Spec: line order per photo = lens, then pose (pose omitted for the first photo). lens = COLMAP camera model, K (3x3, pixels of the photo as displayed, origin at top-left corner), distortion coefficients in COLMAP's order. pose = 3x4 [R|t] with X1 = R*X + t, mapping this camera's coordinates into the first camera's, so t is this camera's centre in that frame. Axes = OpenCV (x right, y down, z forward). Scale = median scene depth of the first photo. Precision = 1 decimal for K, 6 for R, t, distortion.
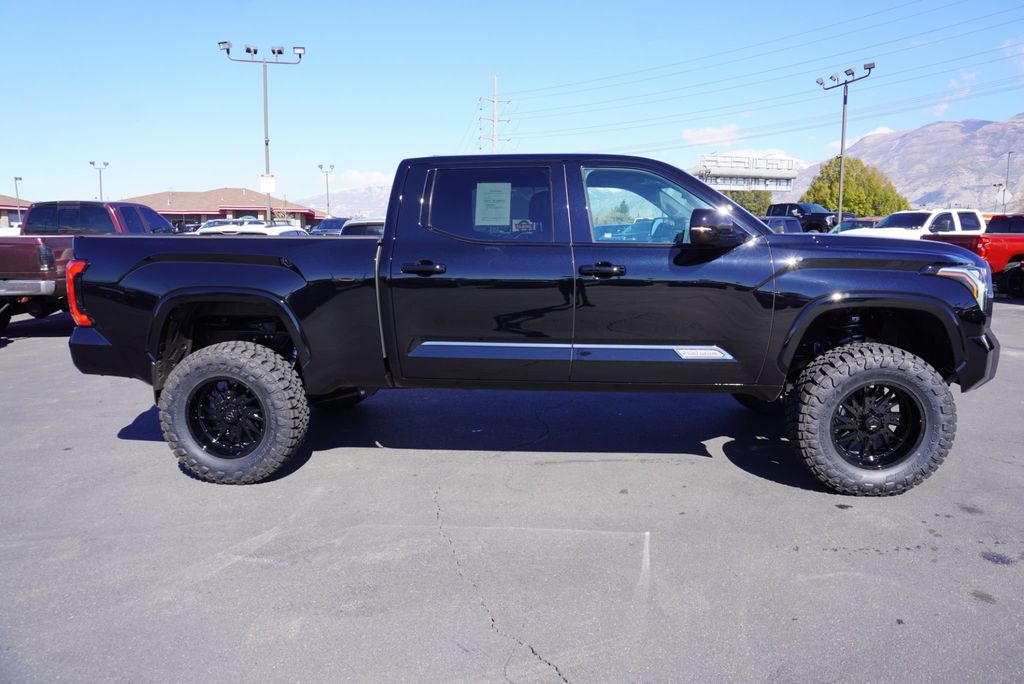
lens RADIAL K [[678.6, 0, 512.0], [0, 678.6, 342.0], [0, 0, 1]] dist [-0.030623, 0.033105]
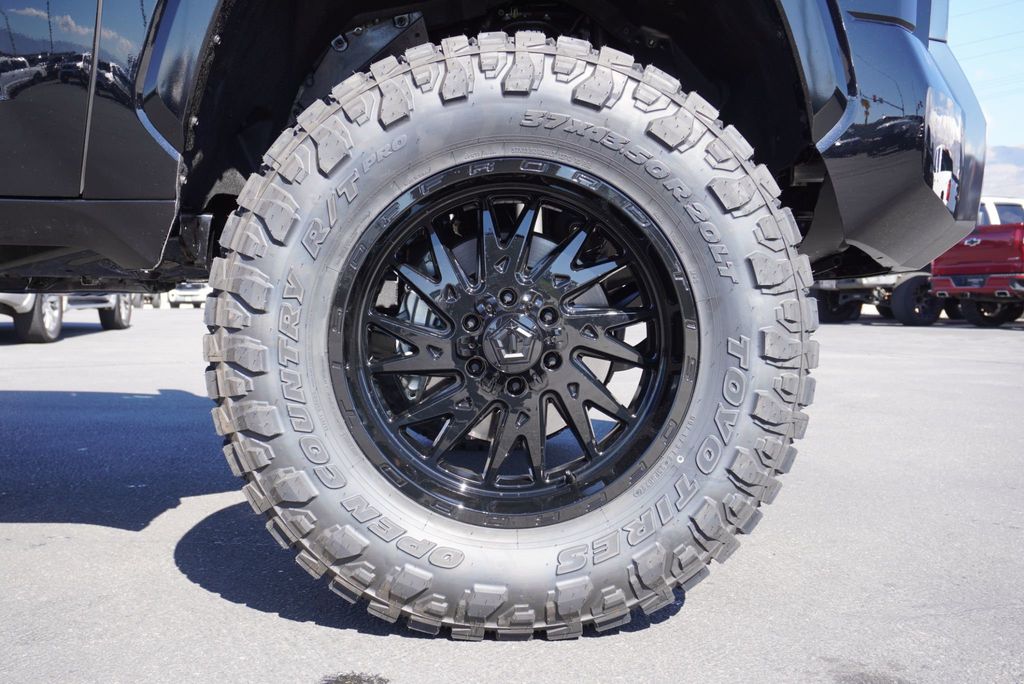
lens RADIAL K [[987.4, 0, 512.0], [0, 987.4, 342.0], [0, 0, 1]] dist [0.002862, 0.017554]
pose [[0.994419, 0.014325, 0.104525, 0.481662], [-0.000857, 0.991803, -0.127774, 0.162868], [-0.105498, 0.126972, 0.986280, 0.614167]]
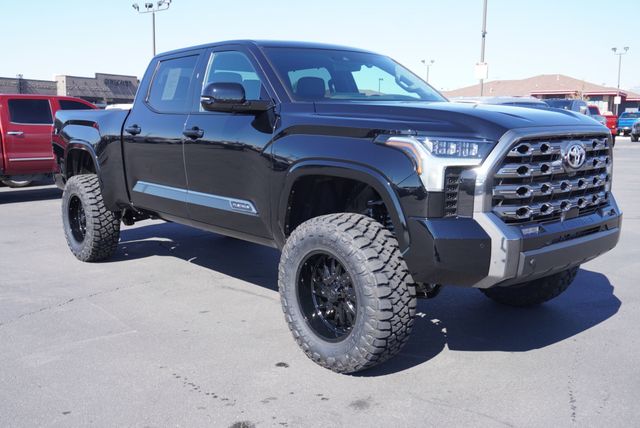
lens RADIAL K [[617.1, 0, 320.0], [0, 617.1, 214.0], [0, 0, 1]] dist [0.002862, 0.017554]
pose [[0.706426, 0.106655, -0.699705, 1.103698], [-0.107718, 0.993266, 0.042650, -0.030962], [0.699542, 0.045242, 0.713158, 0.334162]]
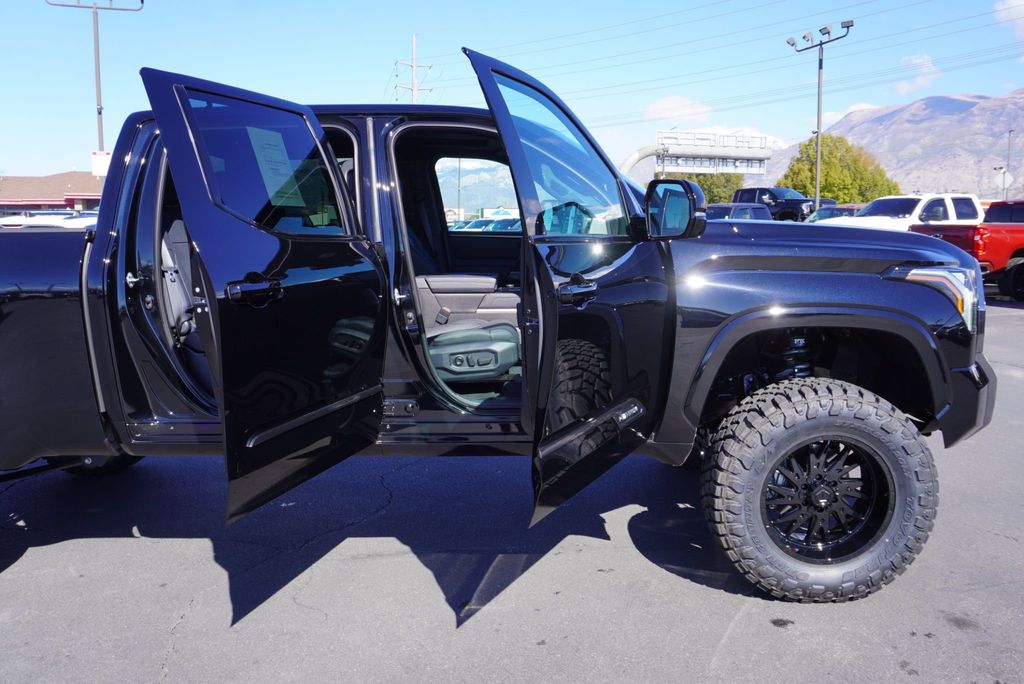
lens RADIAL K [[813.6, 0, 512.0], [0, 813.6, 342.0], [0, 0, 1]] dist [0.000583, 0.007052]
pose [[0.996530, -0.013677, 0.082101, 0.150939], [0.015042, 0.999758, -0.016038, -0.026702], [-0.081862, 0.017218, 0.996495, 0.193006]]
